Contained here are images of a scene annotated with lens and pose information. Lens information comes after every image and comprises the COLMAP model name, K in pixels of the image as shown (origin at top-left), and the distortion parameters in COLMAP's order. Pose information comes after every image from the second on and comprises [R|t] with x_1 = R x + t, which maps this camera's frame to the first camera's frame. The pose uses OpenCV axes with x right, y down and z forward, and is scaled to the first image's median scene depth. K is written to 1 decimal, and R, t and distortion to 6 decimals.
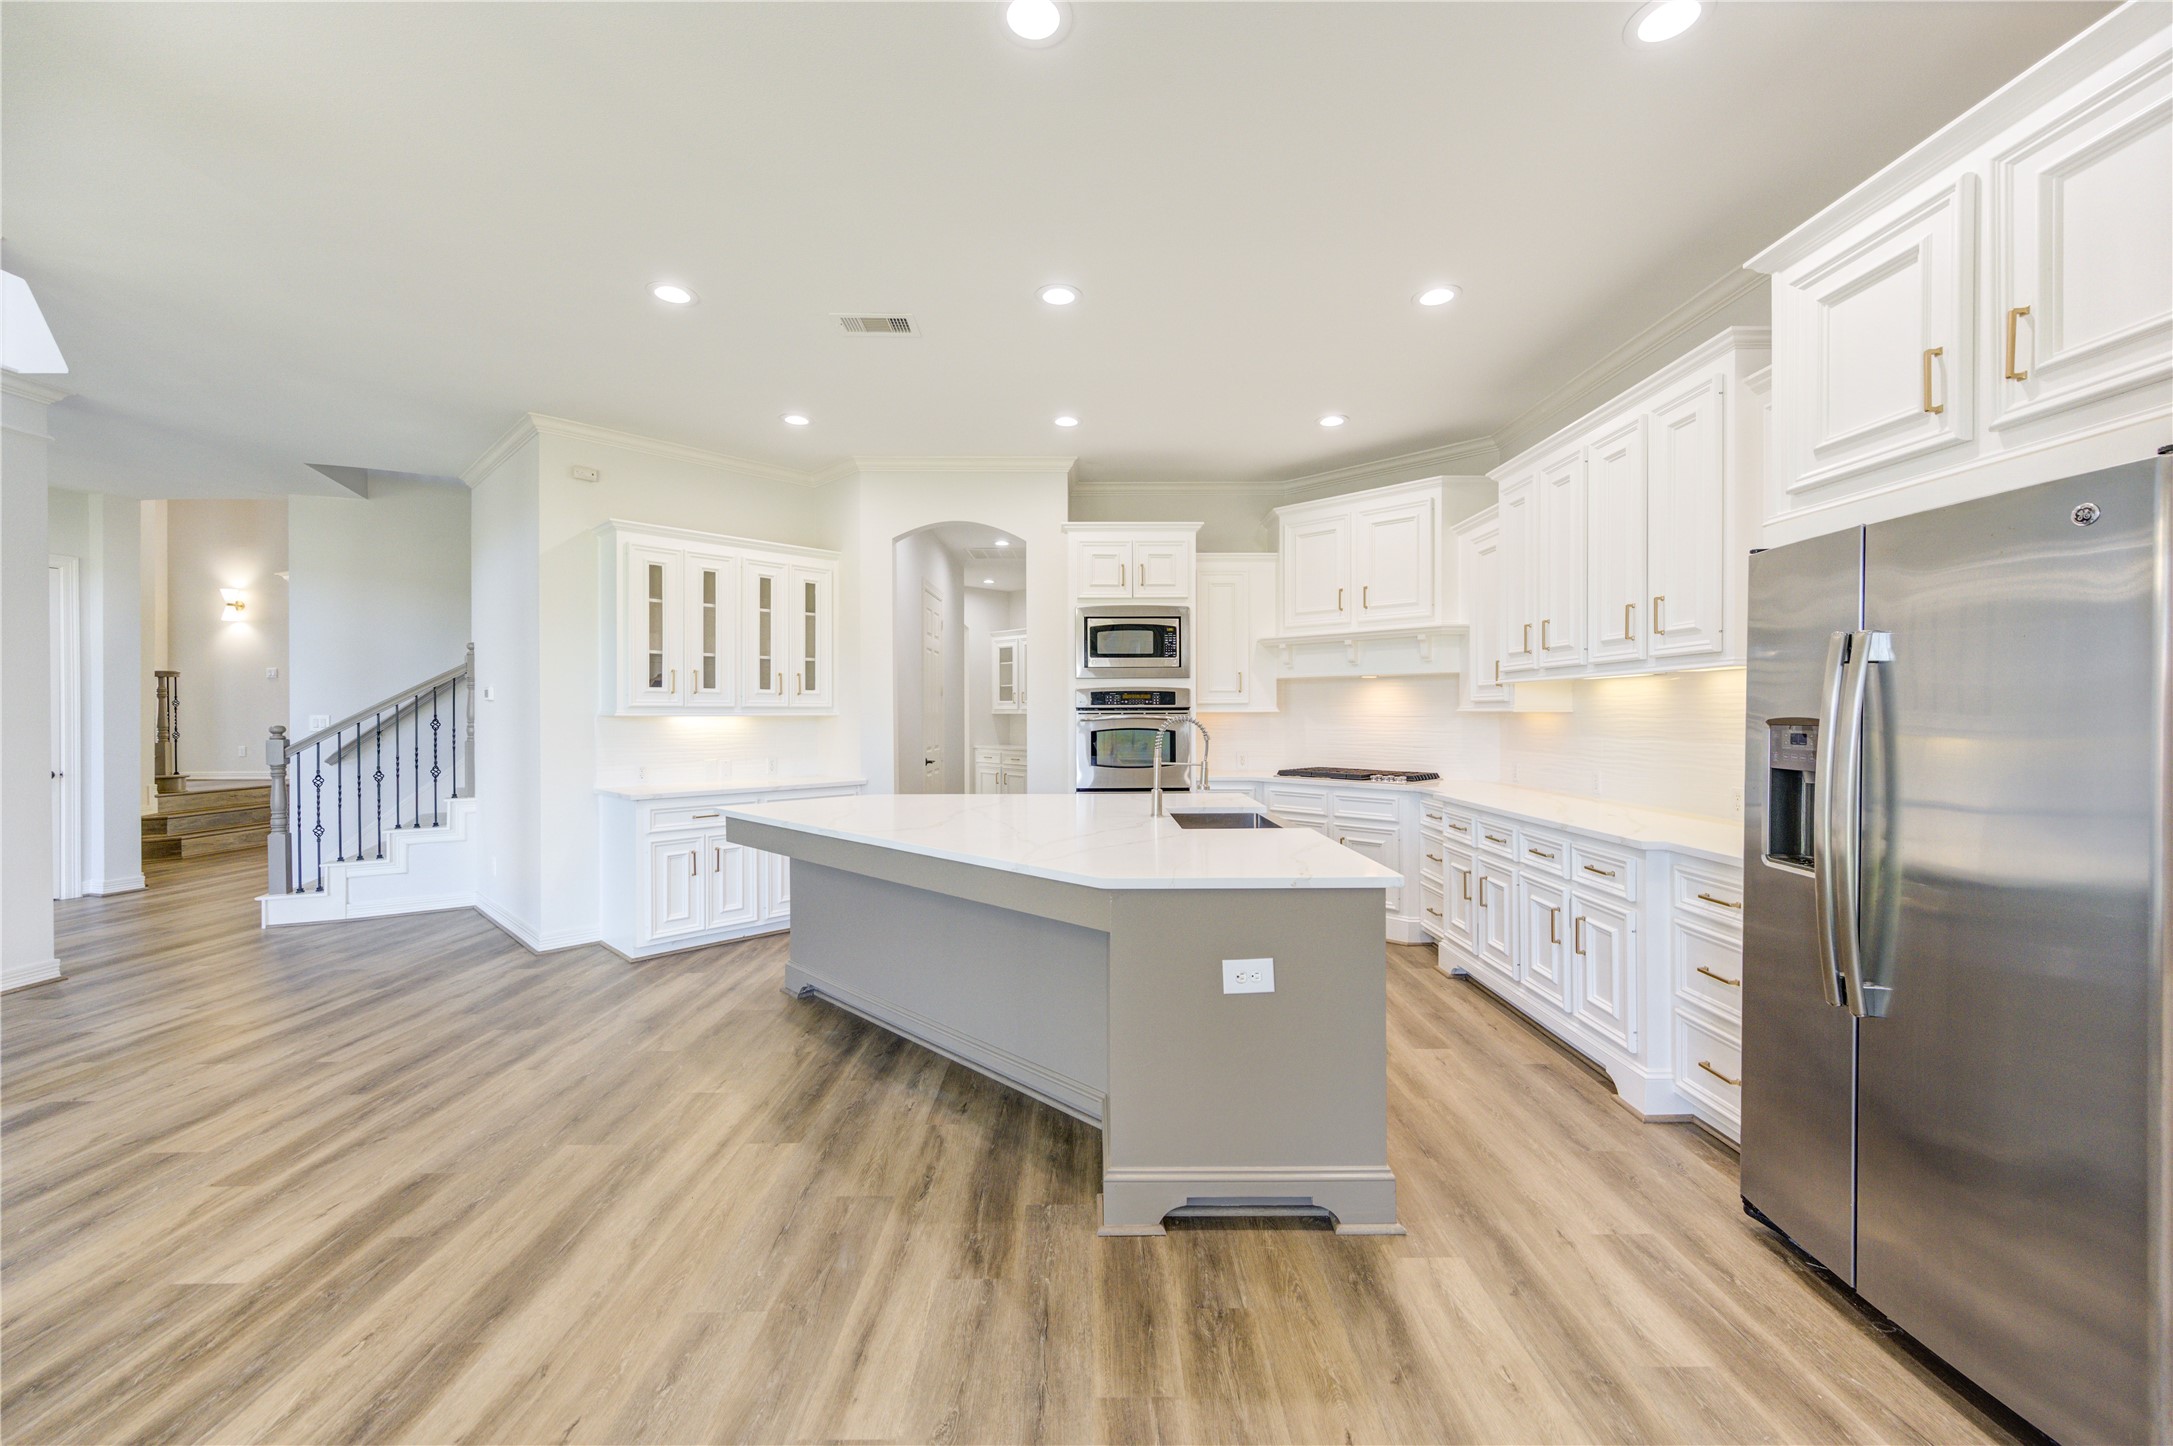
lens RADIAL K [[856.7, 0, 1084.8], [0, 856.7, 726.7], [0, 0, 1]] dist [0.000431, -0.000296]
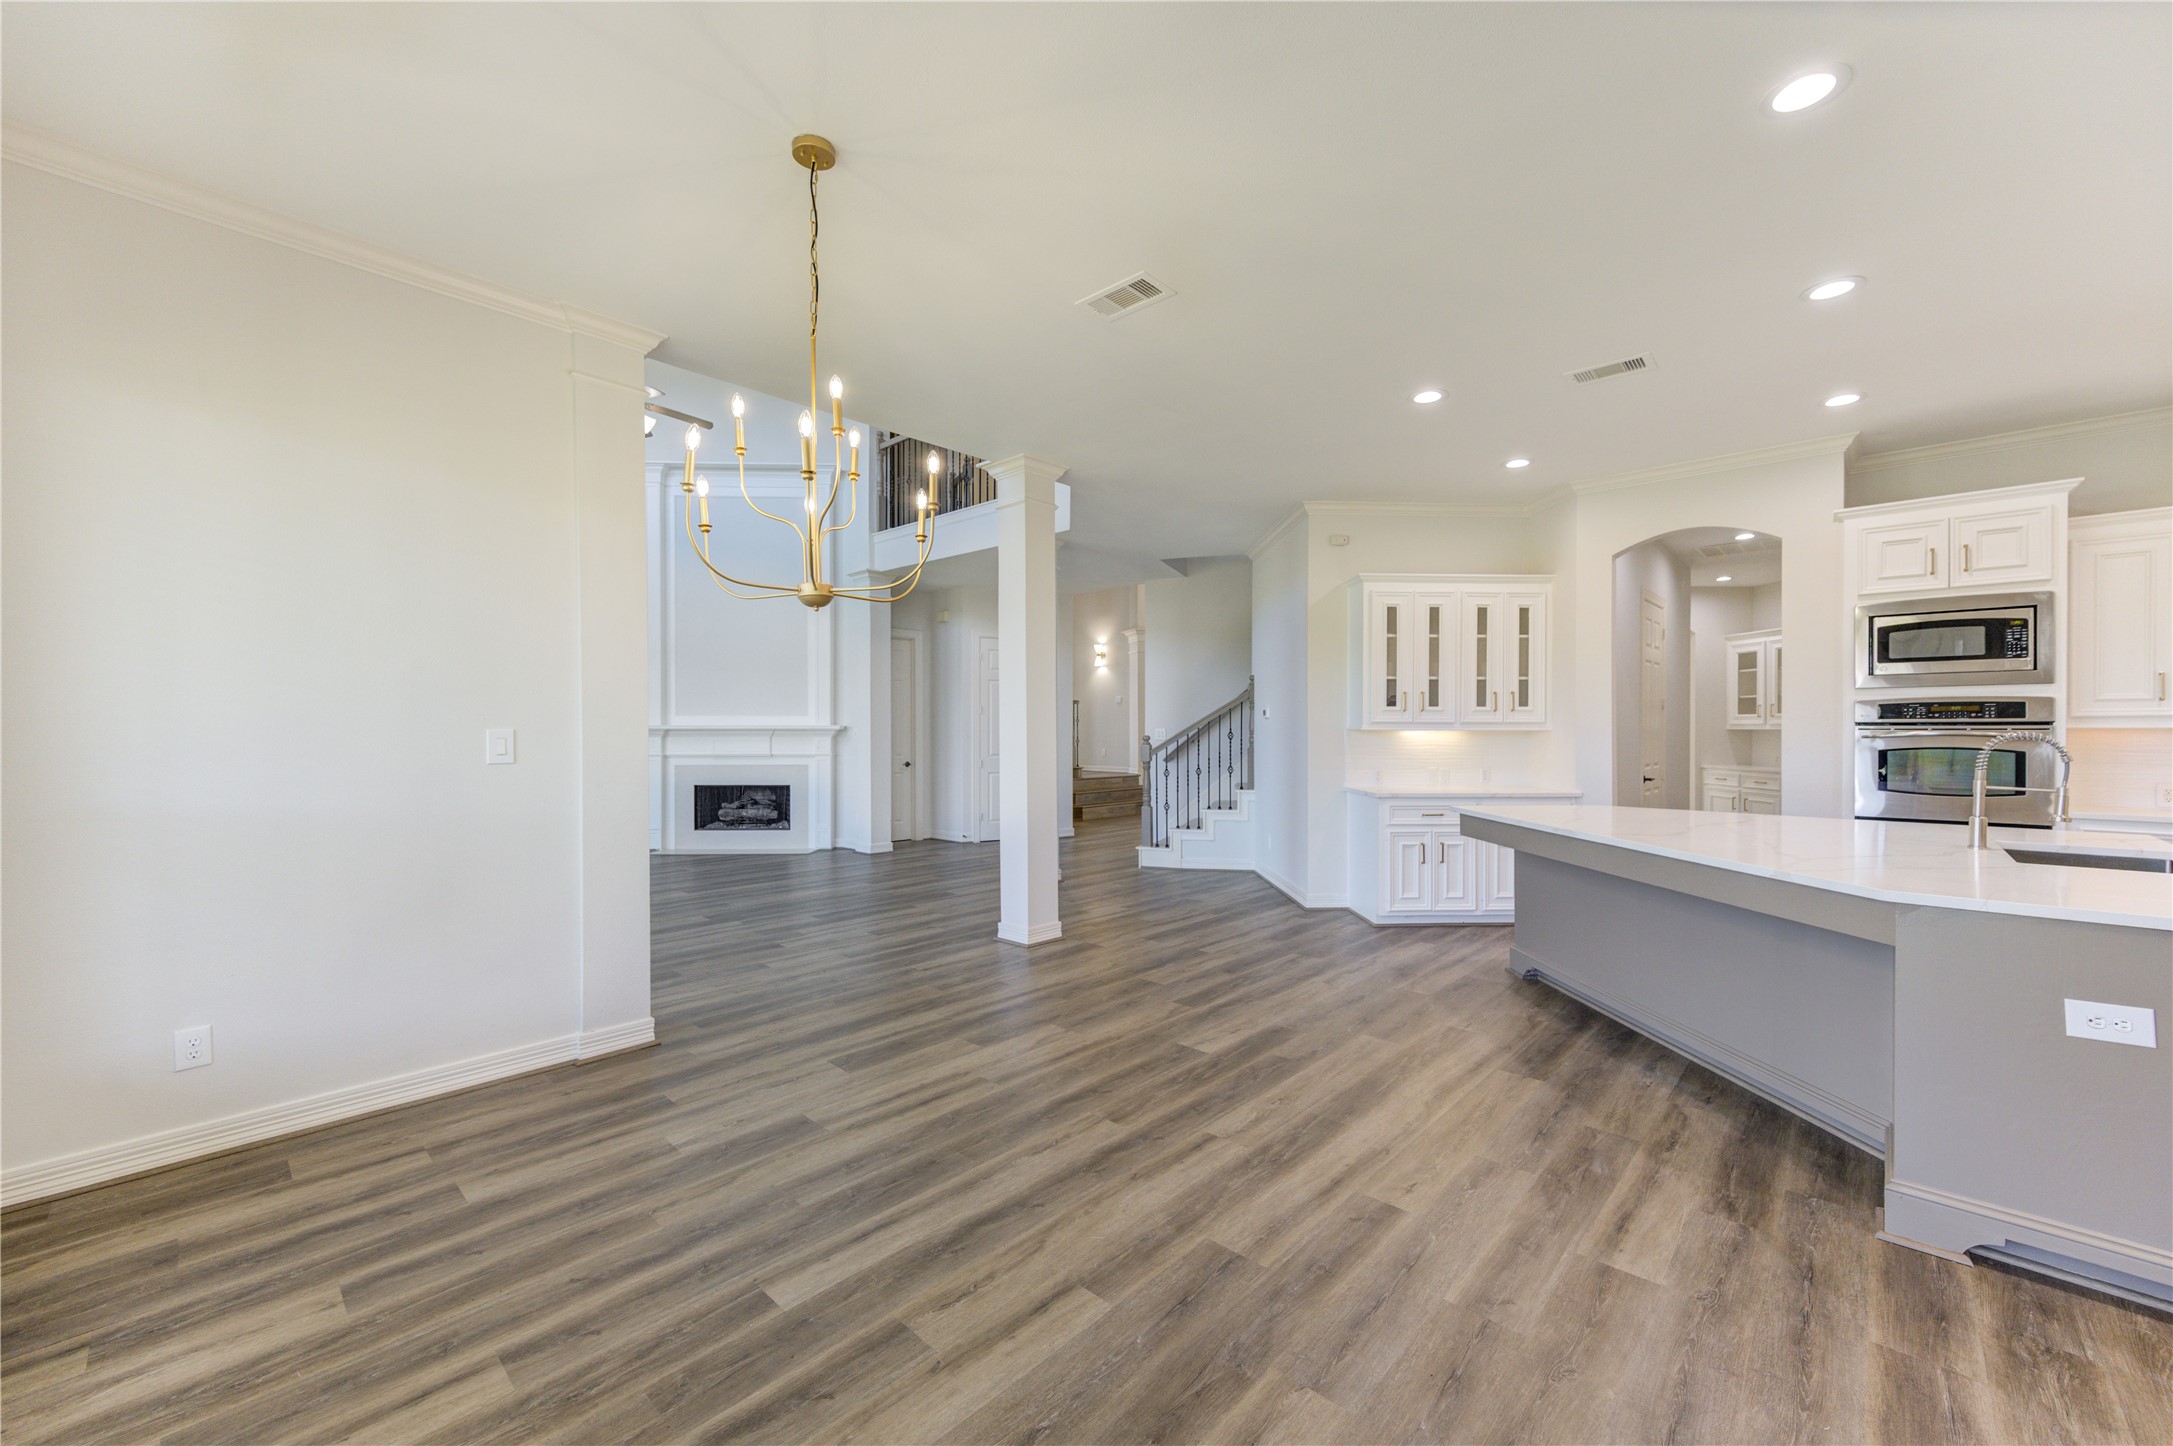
lens RADIAL K [[856.7, 0, 1080.4], [0, 856.7, 736.0], [0, 0, 1]] dist [0.000431, -0.000296]
pose [[0.733813, 0.008193, -0.679302, 0.003511], [-0.012825, 0.999916, -0.001795, 0.003233], [0.679231, 0.010029, 0.733856, -0.162800]]
